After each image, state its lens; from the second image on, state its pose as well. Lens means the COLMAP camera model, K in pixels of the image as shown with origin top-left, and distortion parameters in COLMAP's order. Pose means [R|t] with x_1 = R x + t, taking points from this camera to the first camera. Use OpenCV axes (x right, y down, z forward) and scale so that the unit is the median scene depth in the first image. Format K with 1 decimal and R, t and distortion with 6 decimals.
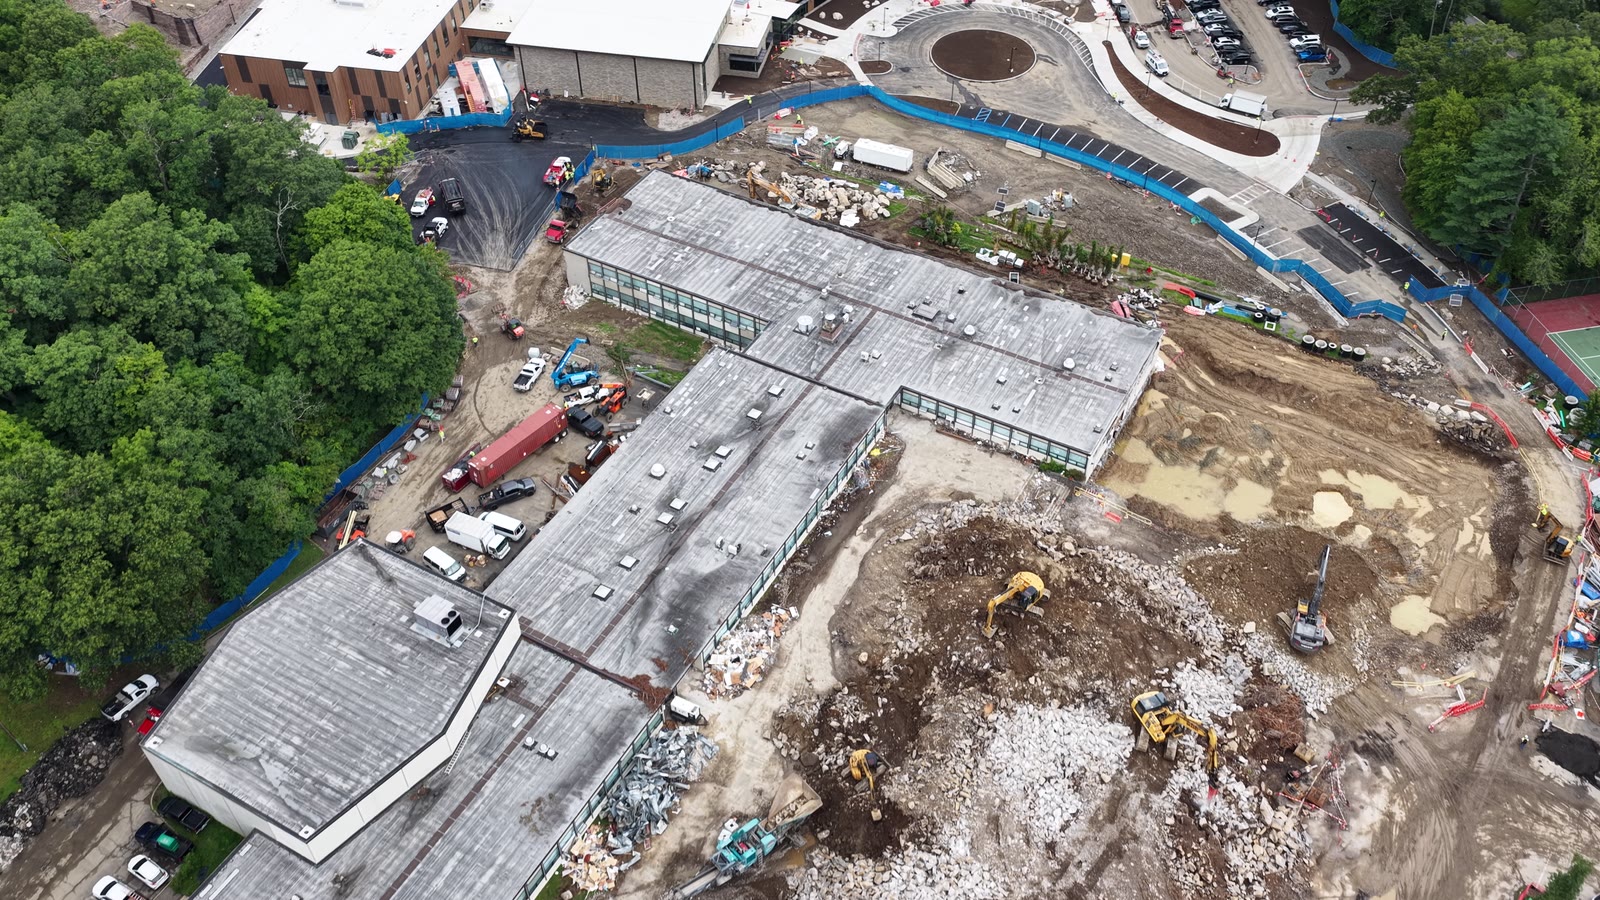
lens RADIAL K [[1386.1, 0, 806.9], [0, 1386.1, 458.4], [0, 0, 1]] dist [-0.013315, 0.047171]
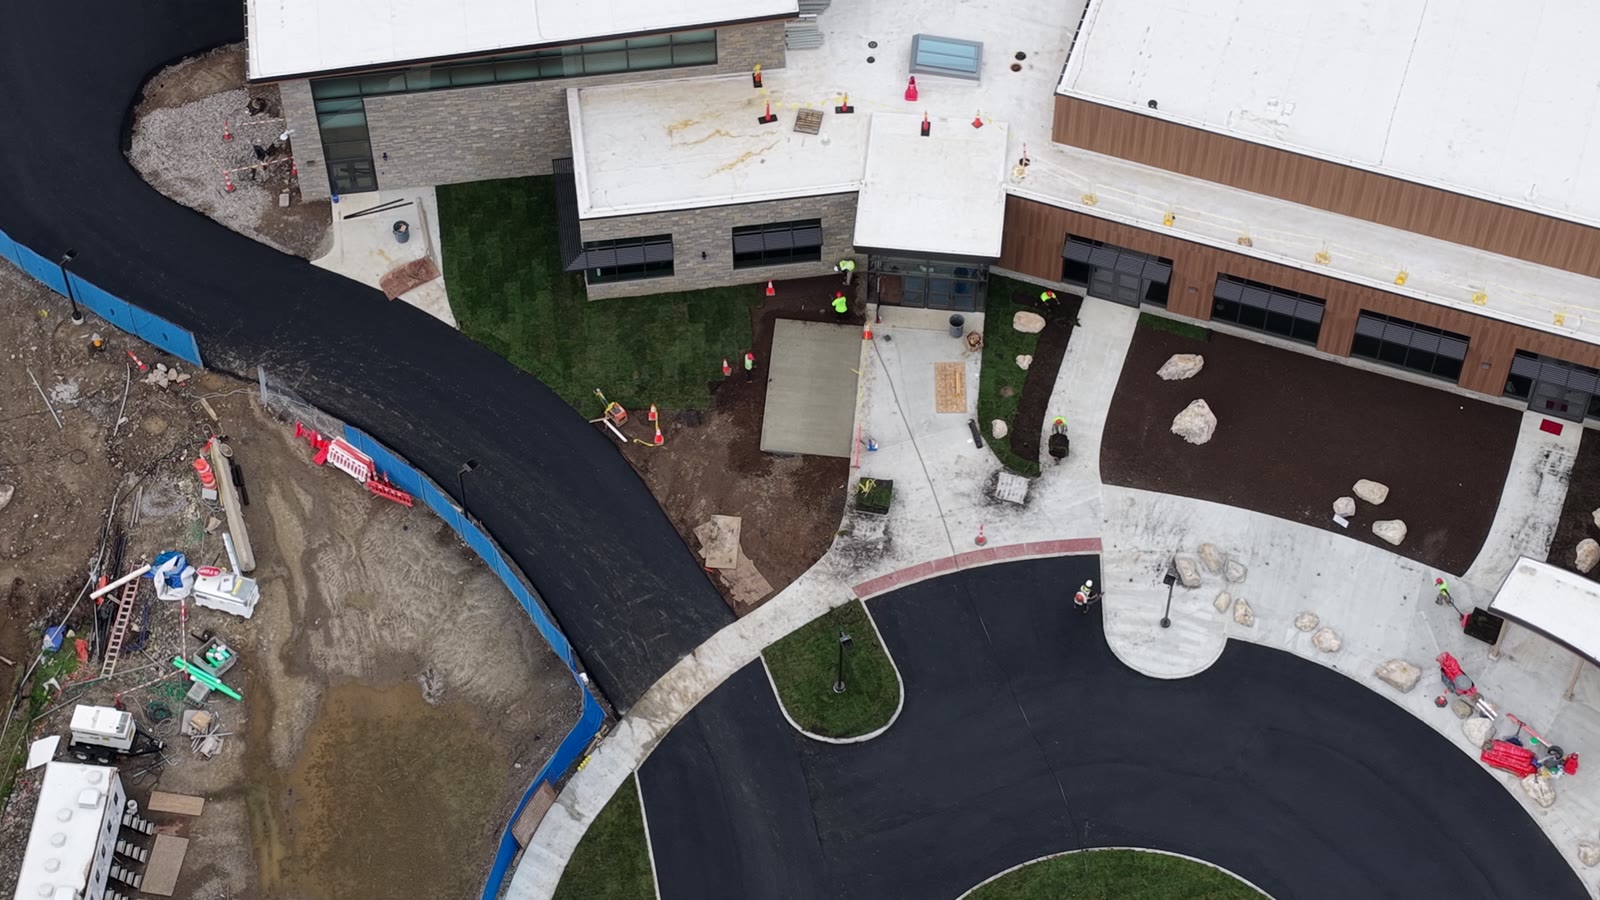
lens RADIAL K [[3394.6, 0, 808.3], [0, 3394.6, 454.9], [0, 0, 1]] dist [-0.095495, 0.000000]
pose [[0.323473, 0.793008, -0.516240, 0.309570], [-0.670524, 0.577050, 0.466274, -0.568663], [0.667655, 0.195324, 0.718391, 0.610473]]
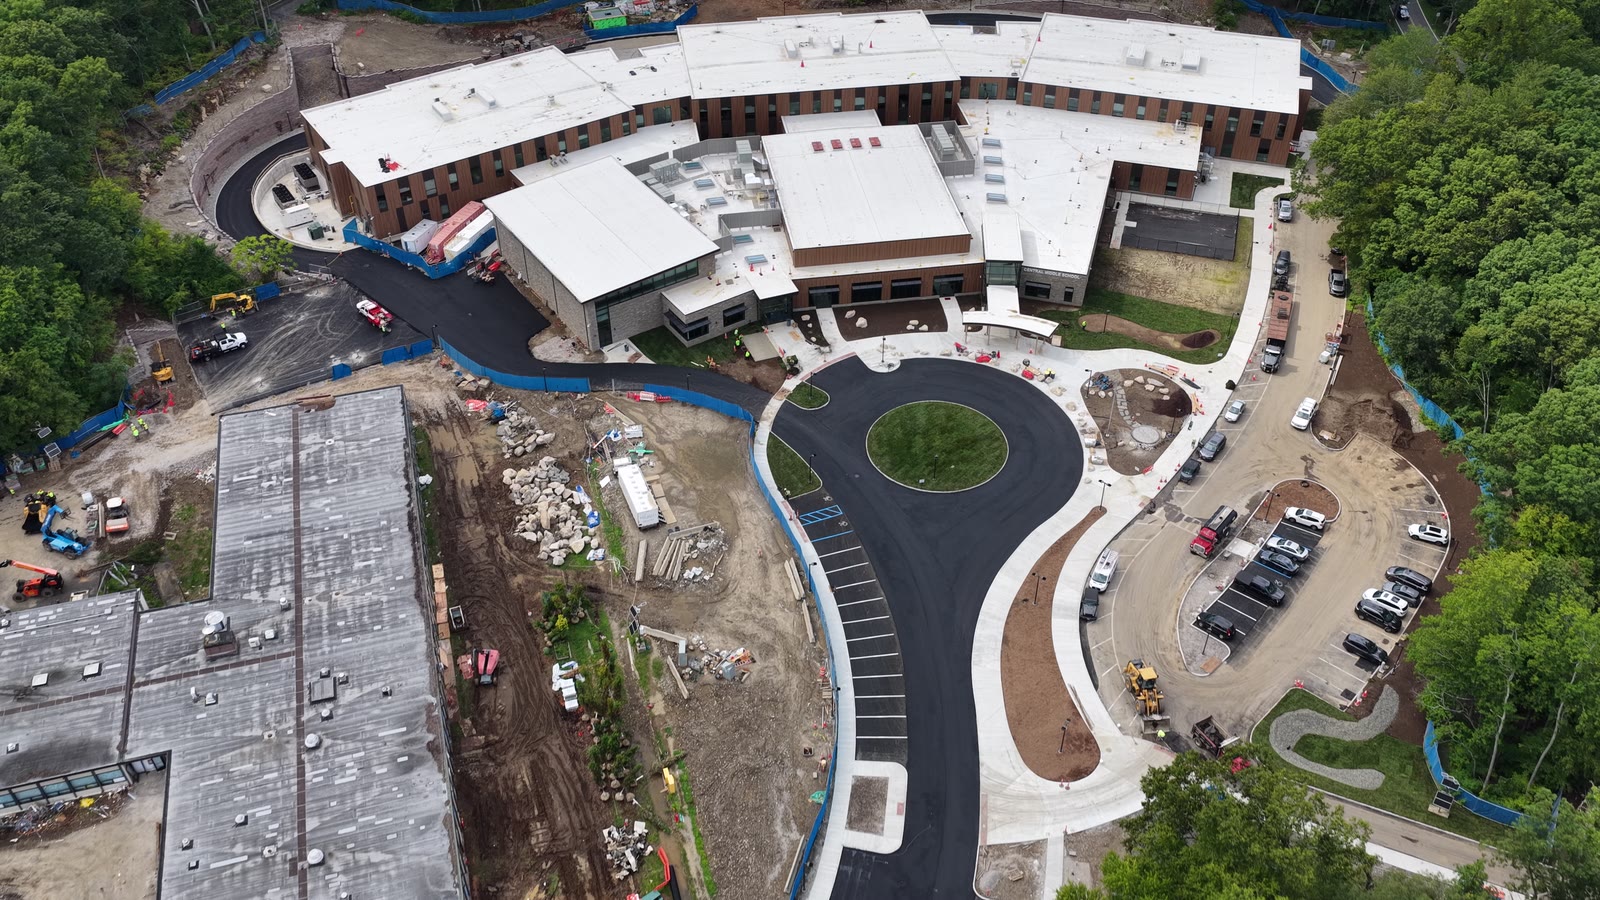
lens RADIAL K [[1386.1, 0, 808.1], [0, 1386.1, 448.7], [0, 0, 1]] dist [-0.013315, 0.047171]
pose [[0.717029, 0.448897, -0.533254, 0.492837], [-0.491217, 0.868192, 0.070345, -0.319688], [0.494545, 0.211504, 0.843025, 0.351847]]
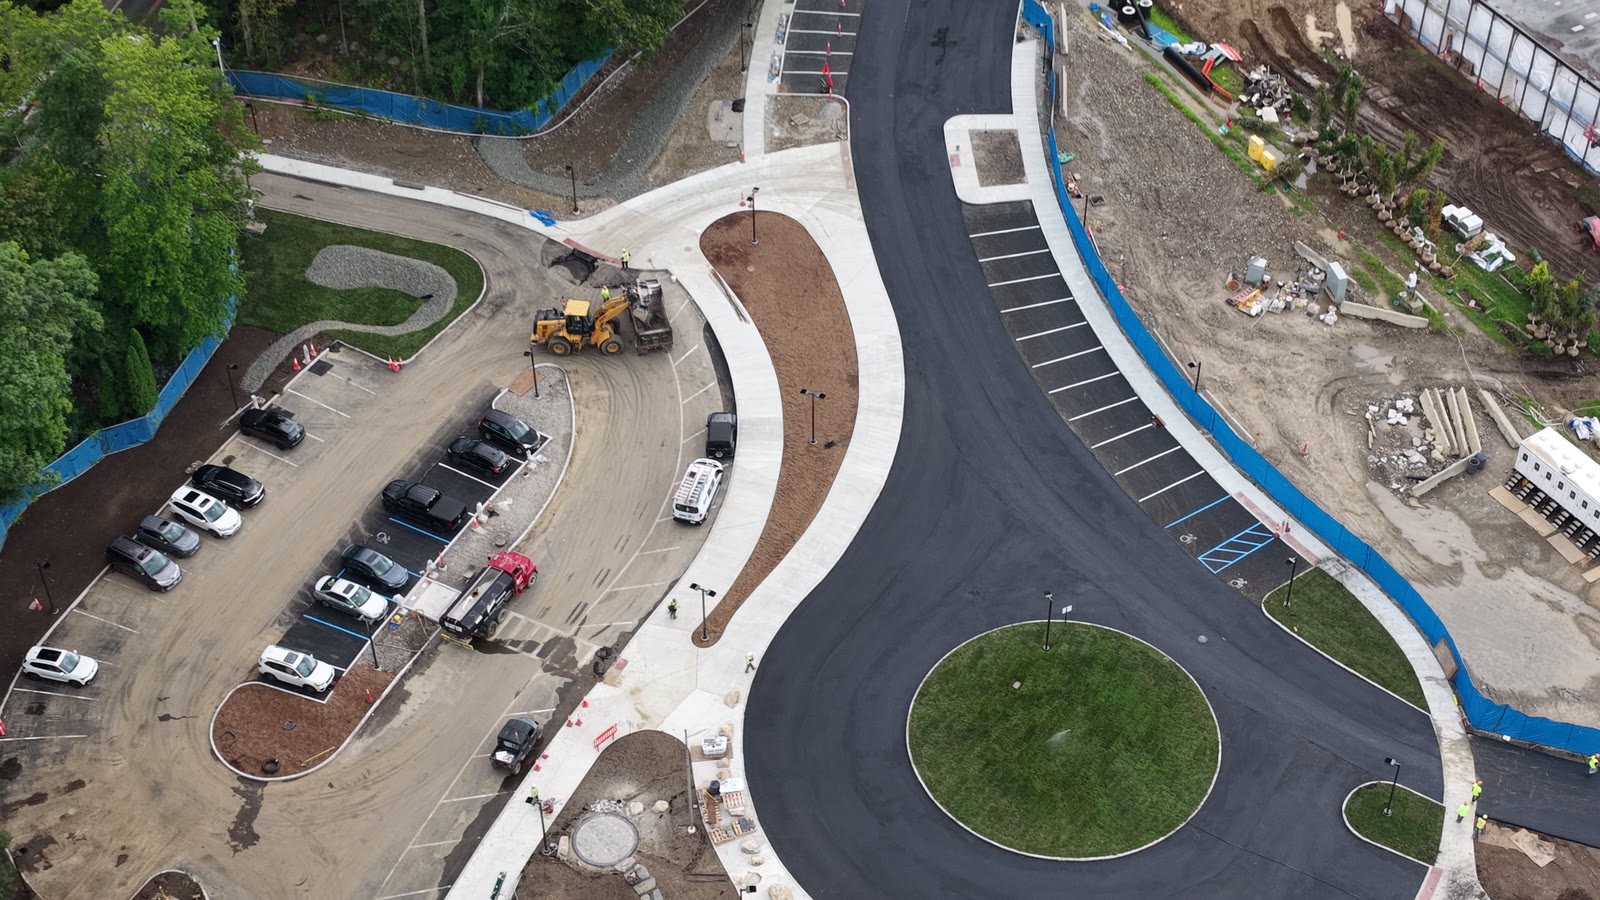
lens RADIAL K [[2418.6, 0, 805.9], [0, 2418.6, 453.7], [0, 0, 1]] dist [0.018480, 0.000000]
pose [[-0.842336, -0.365922, 0.395691, -0.029125], [0.383249, 0.109521, 0.917129, -0.895295], [-0.378934, 0.924179, 0.047986, 0.967187]]
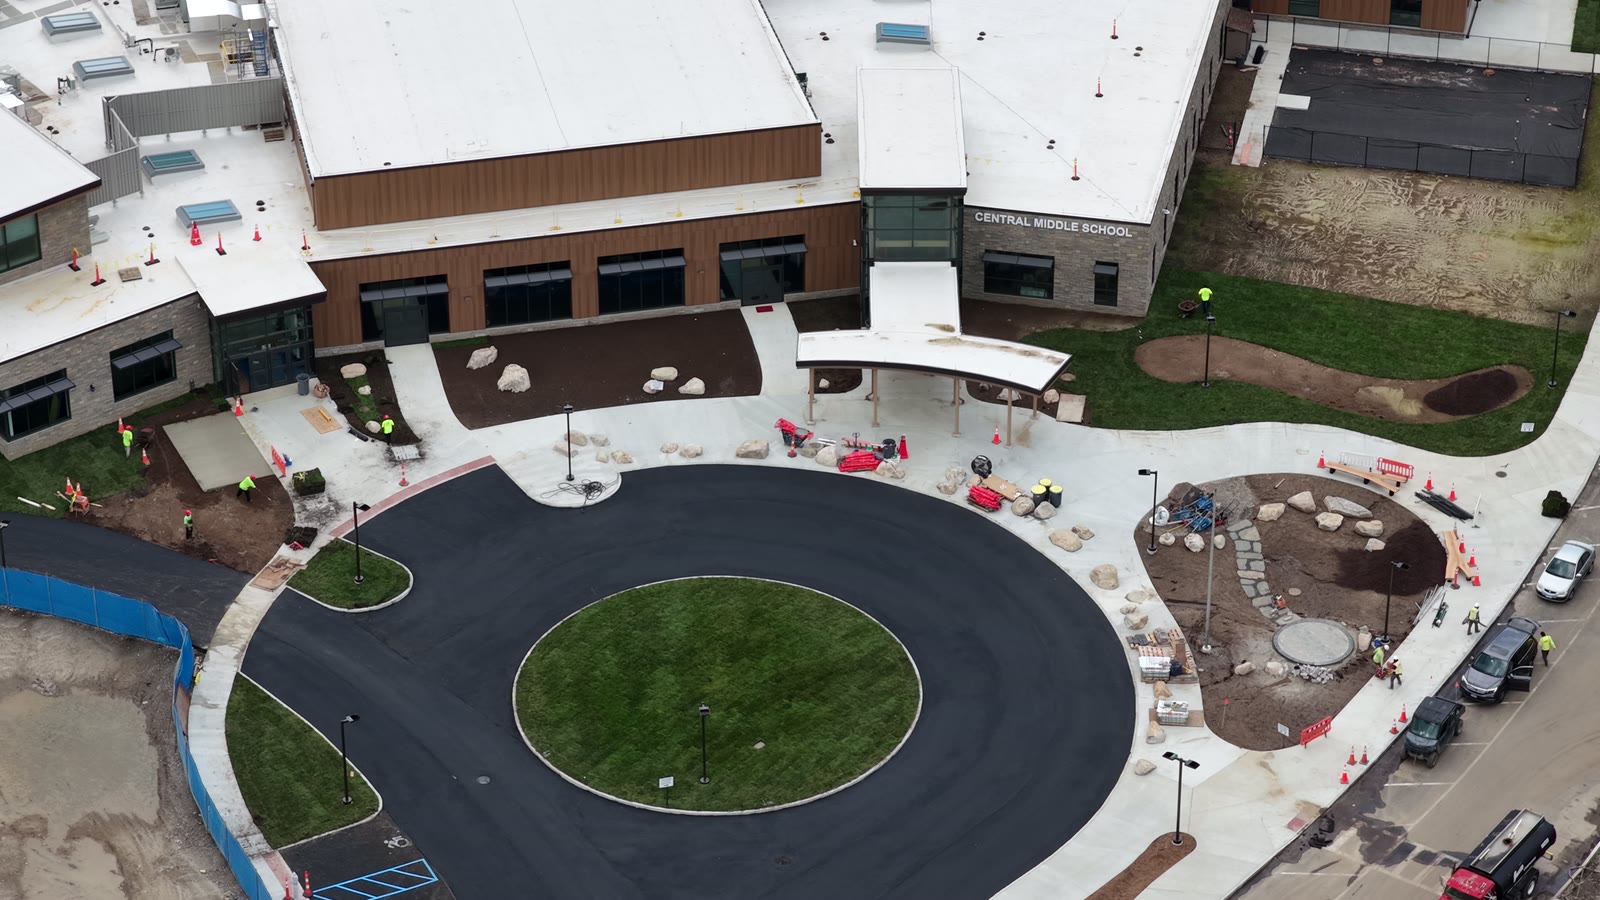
lens RADIAL K [[4341.5, 0, 789.5], [0, 4341.5, 454.3], [0, 0, 1]] dist [-0.184671, 0.000000]
pose [[0.756585, 0.347271, -0.554060, 0.591531], [-0.459257, 0.885364, -0.072204, -0.288838], [0.465470, 0.309084, 0.829340, 0.333953]]
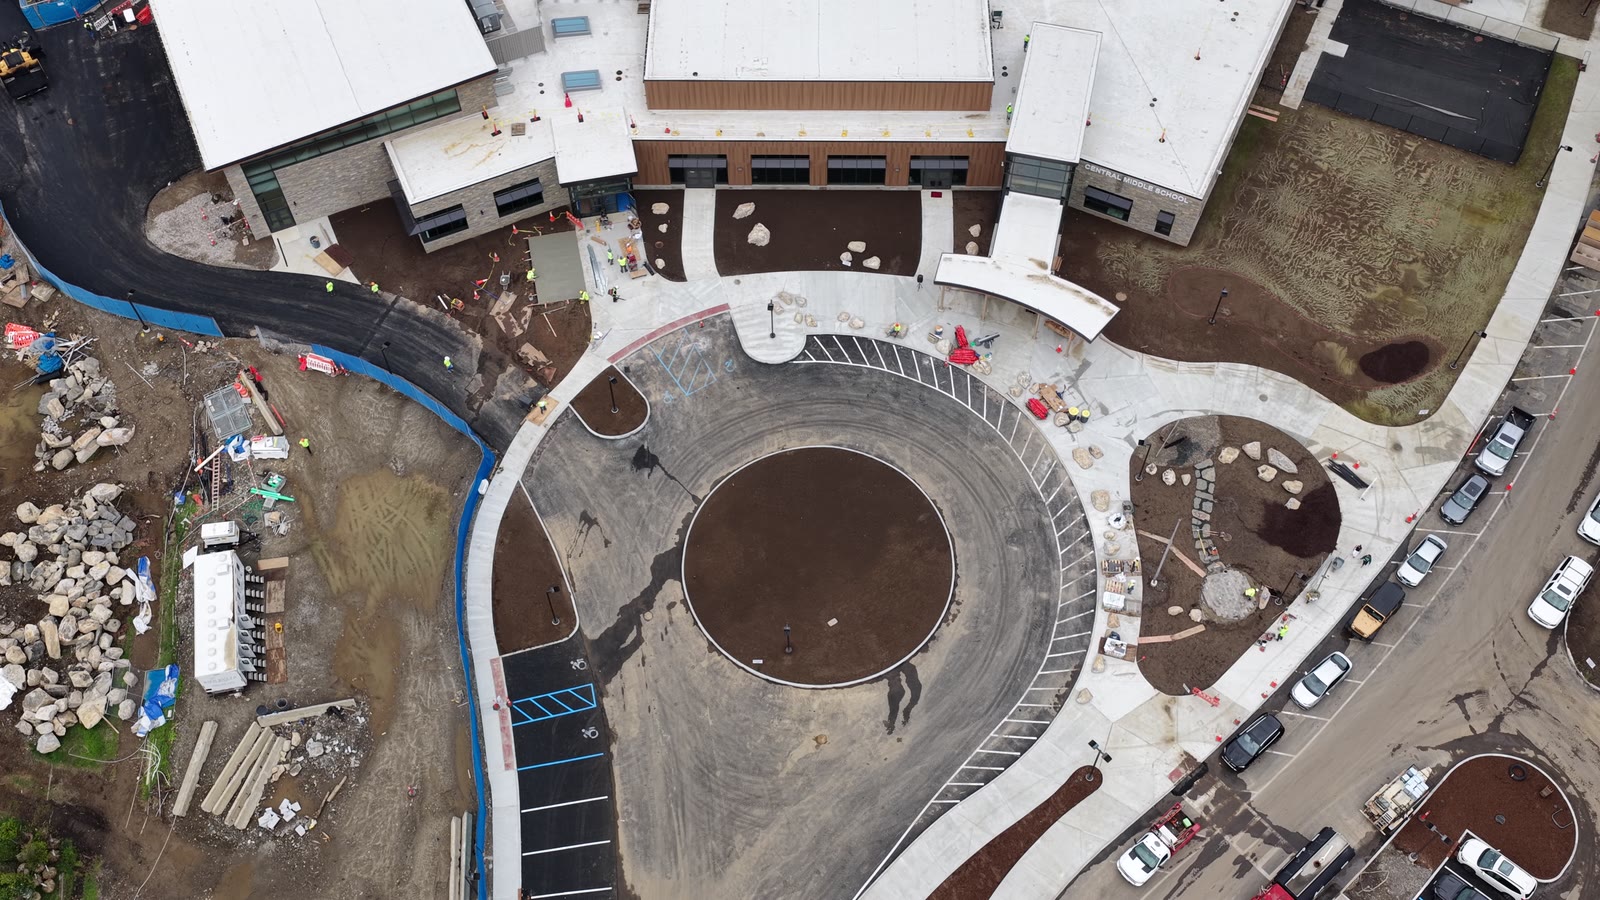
lens RADIAL K [[1581.3, 0, 800.6], [0, 1581.3, 461.4], [0, 0, 1]] dist [0.000931, 0.000000]
pose [[0.590959, 0.688314, -0.420703, 0.302429], [-0.568212, 0.725352, 0.388587, -0.499470], [0.572628, 0.009409, 0.819762, 0.656993]]
